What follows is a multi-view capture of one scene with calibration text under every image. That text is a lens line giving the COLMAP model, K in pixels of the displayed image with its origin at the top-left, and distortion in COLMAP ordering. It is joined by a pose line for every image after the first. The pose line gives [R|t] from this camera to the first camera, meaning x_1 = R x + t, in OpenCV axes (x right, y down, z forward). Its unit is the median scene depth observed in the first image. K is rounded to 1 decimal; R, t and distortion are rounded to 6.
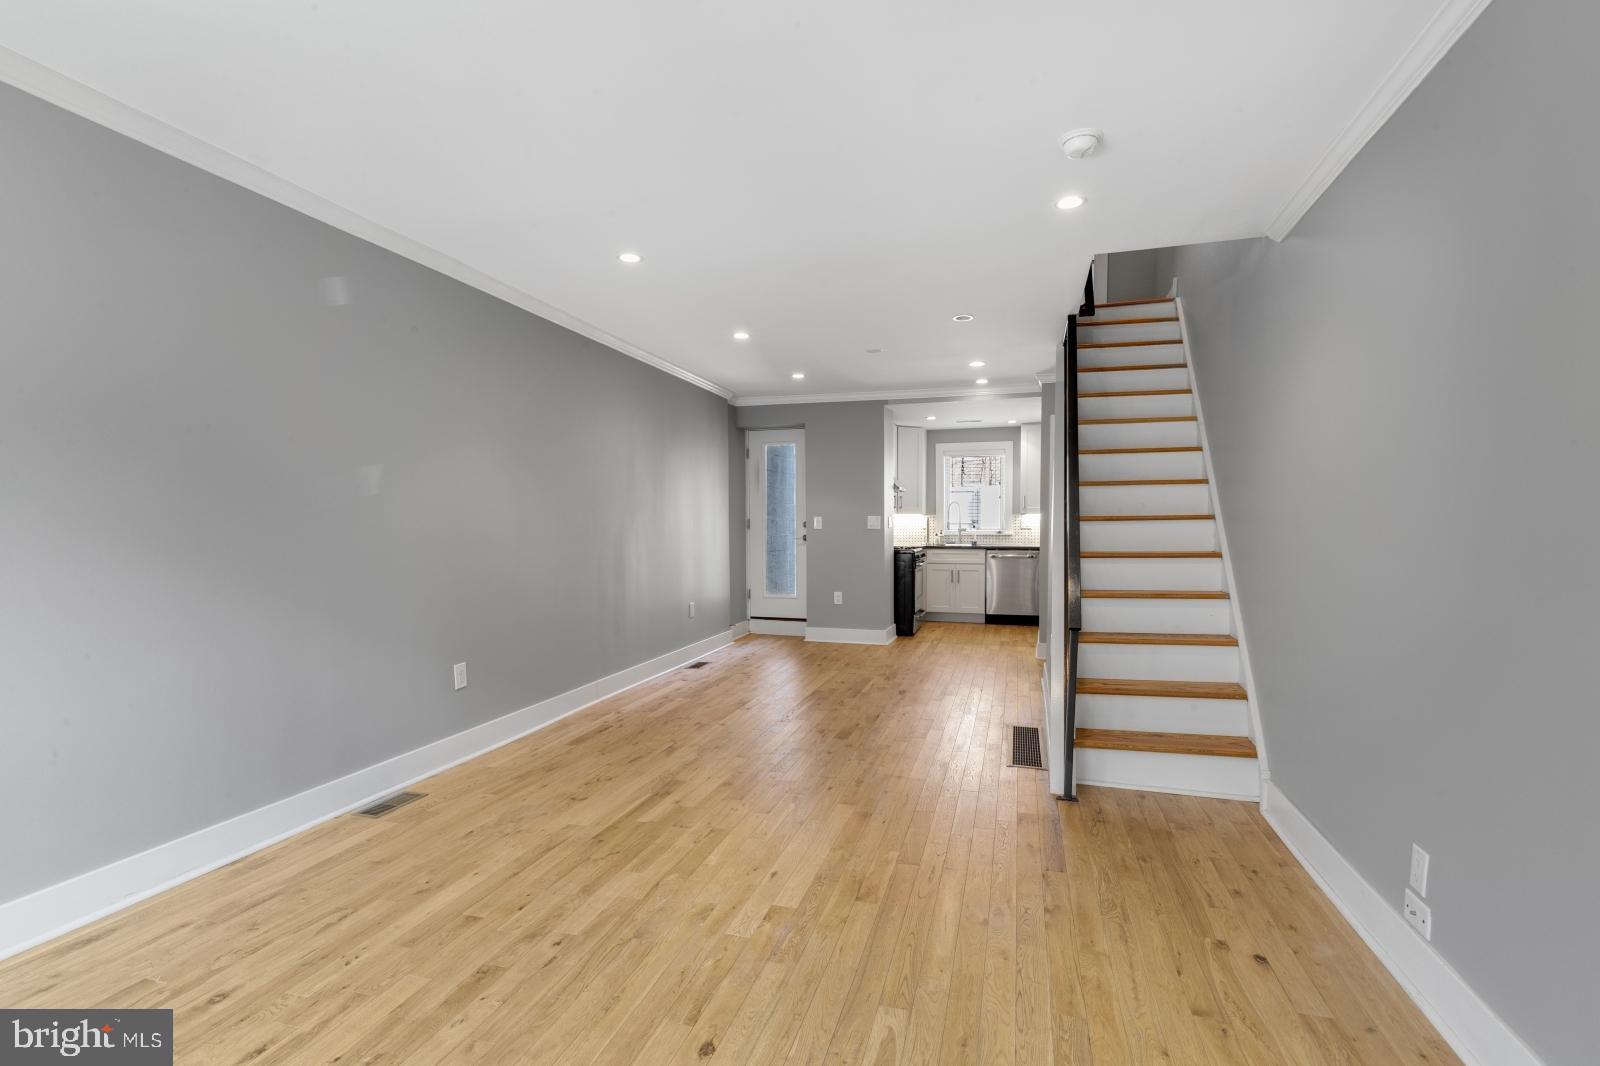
lens RADIAL K [[700.4, 0, 609.8], [0, 700.4, 509.7], [0, 0, 1]] dist [0.006037, -0.000021]
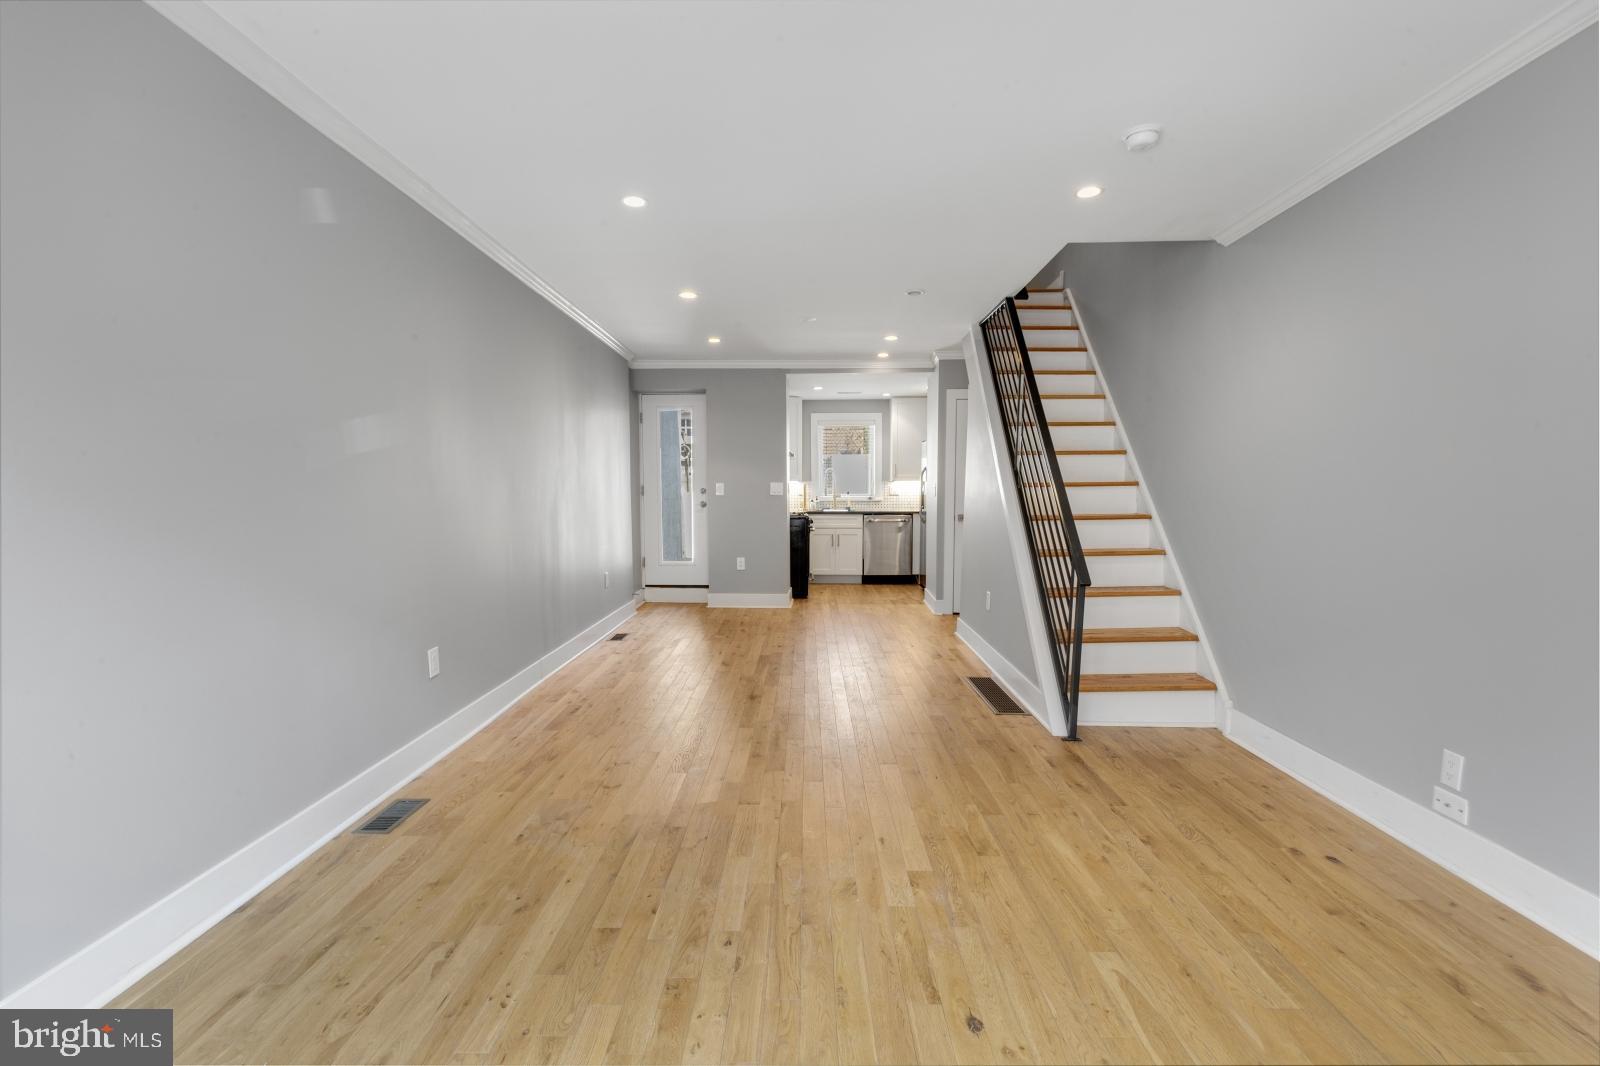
lens RADIAL K [[731.0, 0, 603.2], [0, 731.0, 491.5], [0, 0, 1]] dist [0.000295, 0.000470]
pose [[0.966359, 0.000176, 0.257198, -0.320827], [-0.005537, 0.999782, 0.020121, 0.004652], [-0.257139, -0.020868, 0.966149, 0.085321]]
